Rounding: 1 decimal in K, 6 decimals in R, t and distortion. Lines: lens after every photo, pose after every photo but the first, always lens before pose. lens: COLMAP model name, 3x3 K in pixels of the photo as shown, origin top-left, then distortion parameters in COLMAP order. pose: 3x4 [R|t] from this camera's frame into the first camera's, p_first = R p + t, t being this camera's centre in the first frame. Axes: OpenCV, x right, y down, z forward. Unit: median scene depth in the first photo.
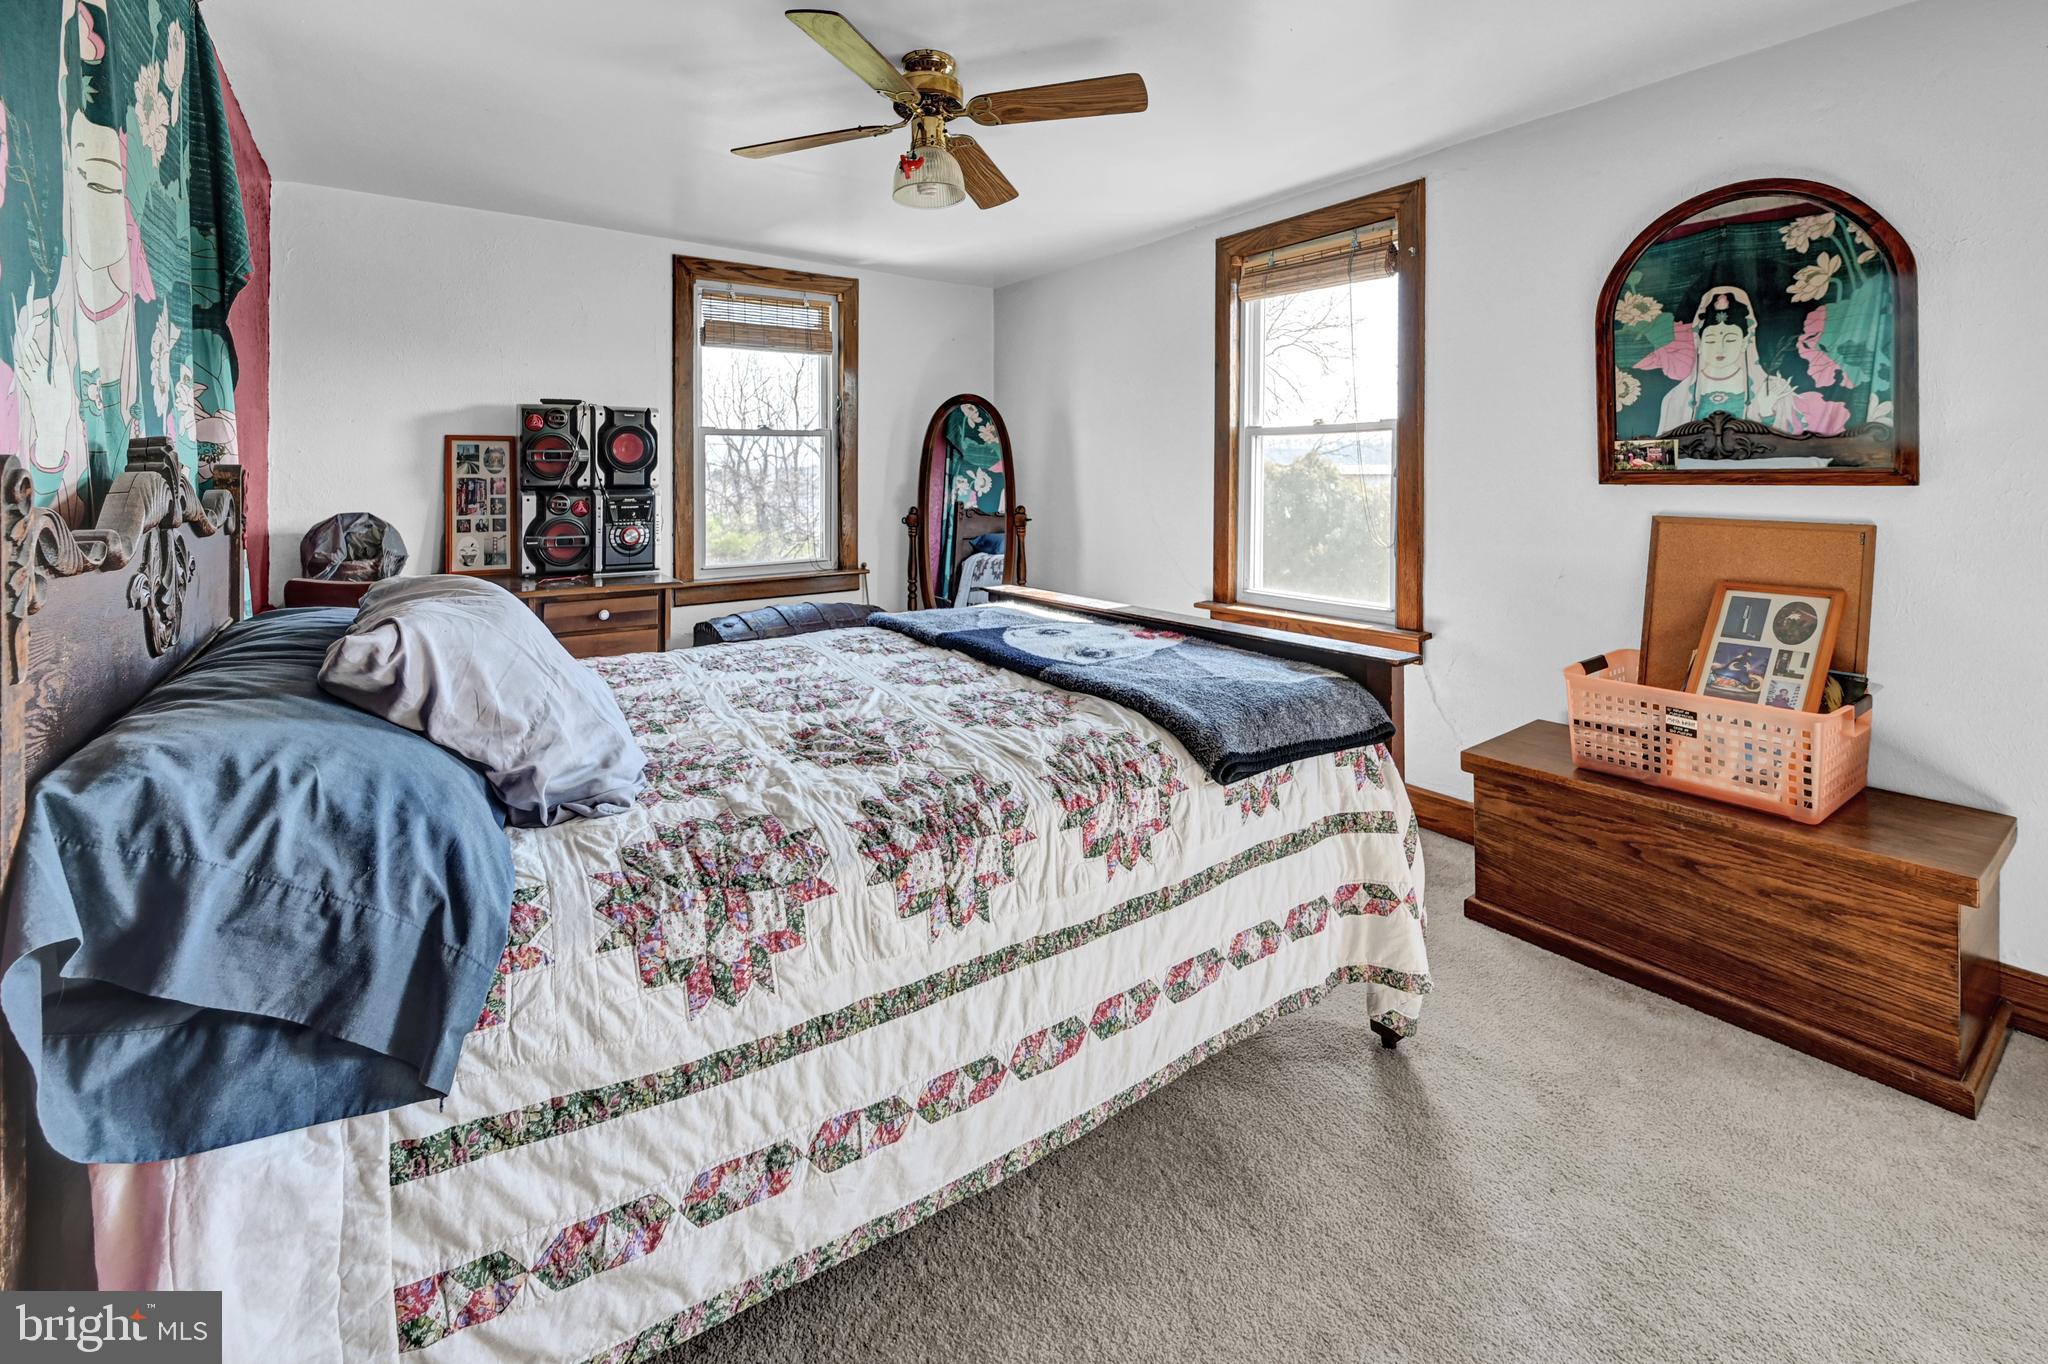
lens RADIAL K [[896.0, 0, 1023.6], [0, 896.0, 468.0], [0, 0, 1]] dist [-0.001040, 0.000387]
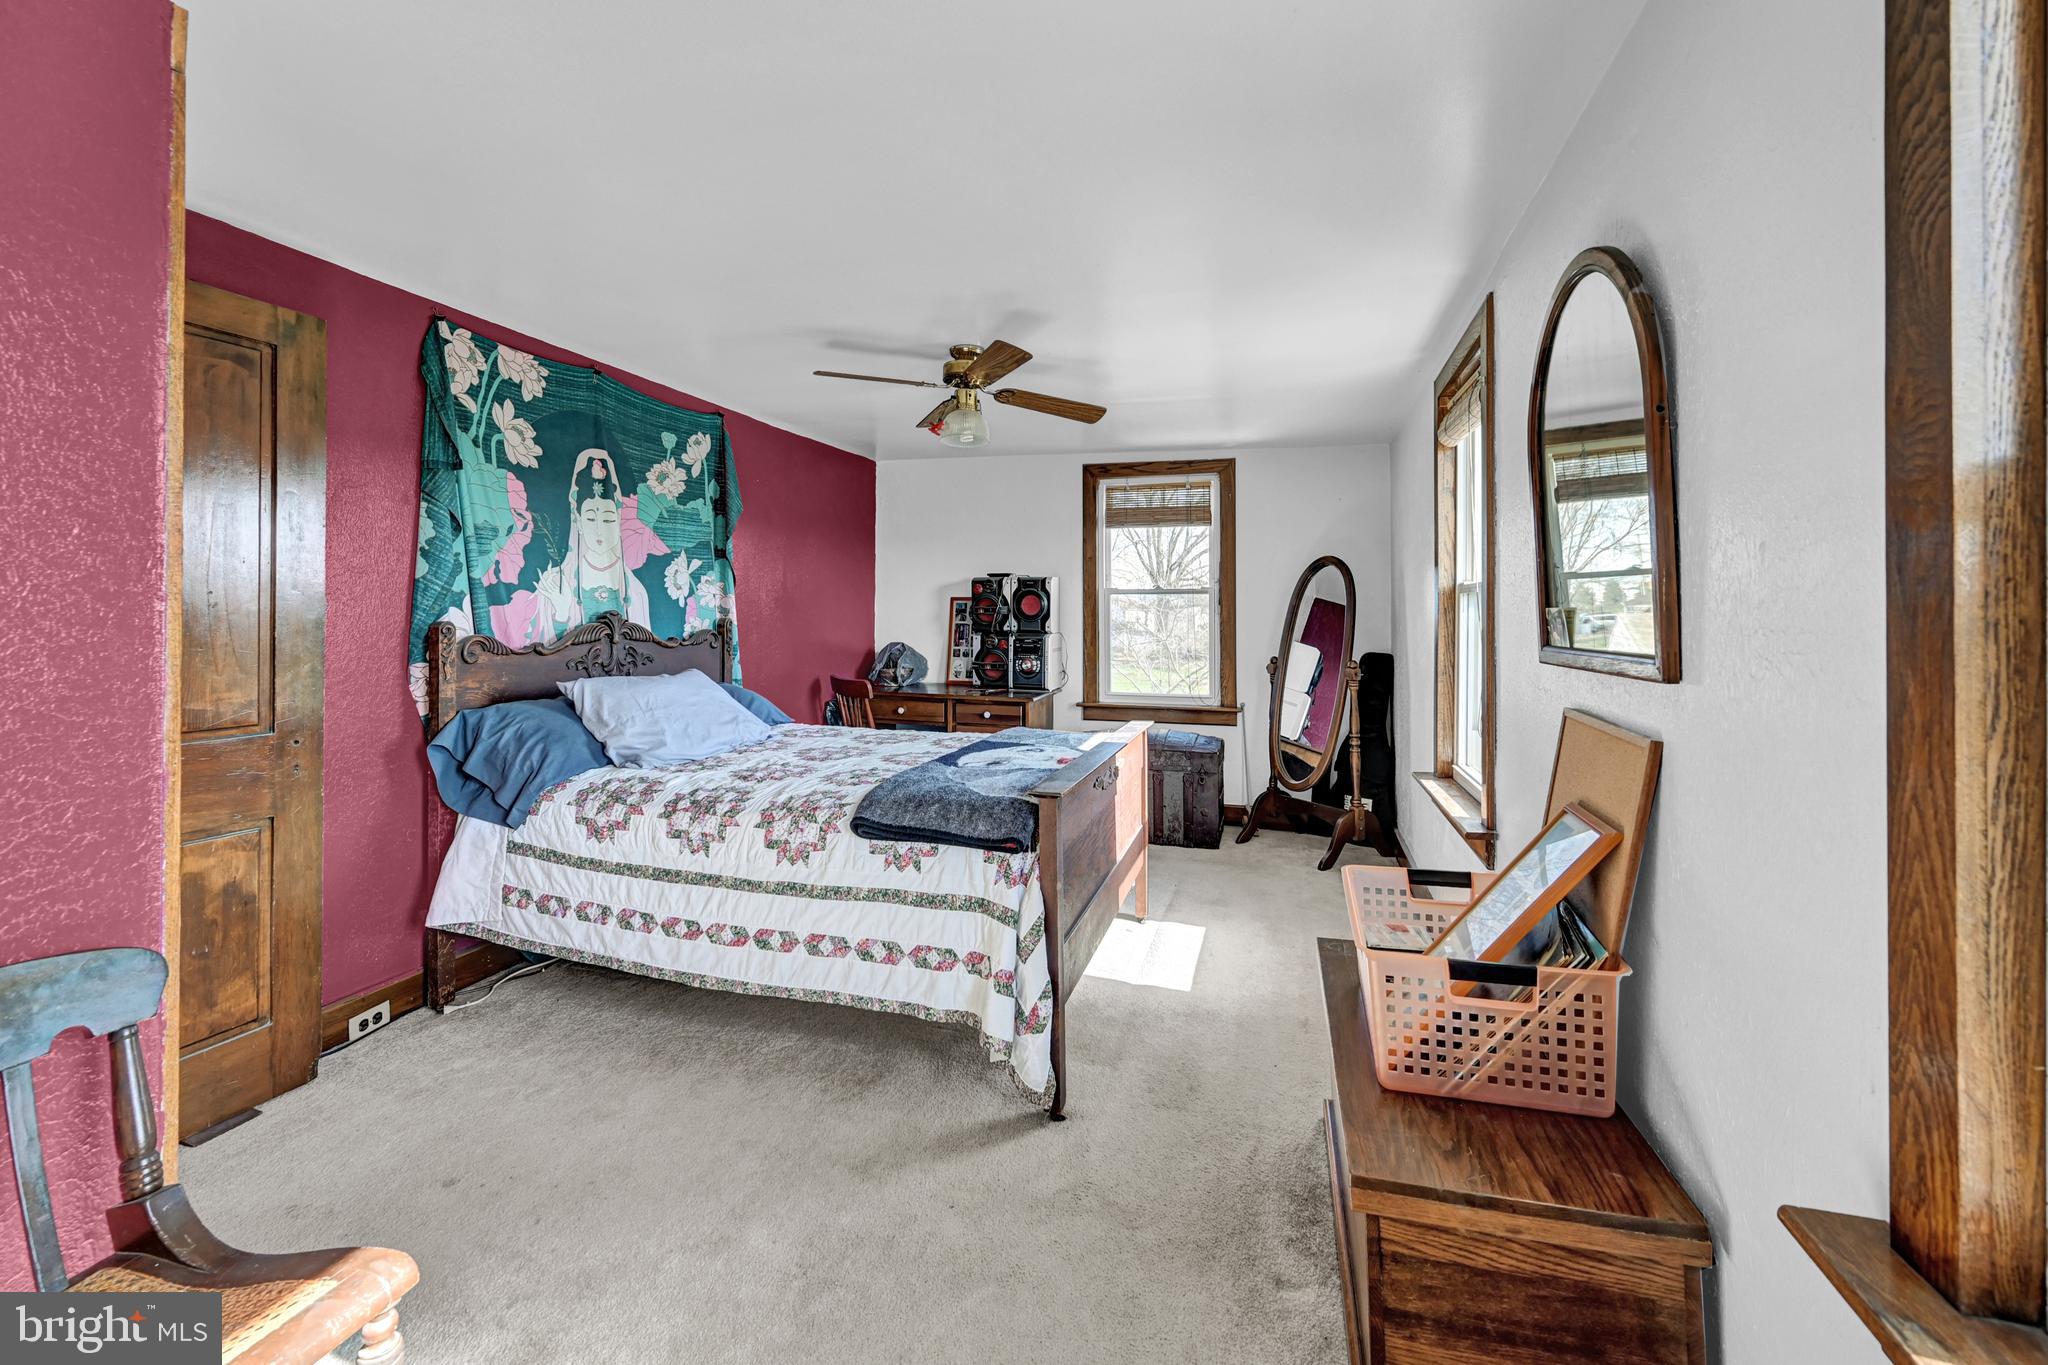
lens RADIAL K [[854.0, 0, 1028.4], [0, 854.0, 601.9], [0, 0, 1]] dist [0.001196, 0.000025]
pose [[0.617035, -0.001273, -0.786934, 1.510828], [-0.007604, 0.999942, -0.007580, -0.039237], [0.786899, 0.010661, 0.616990, 0.311149]]
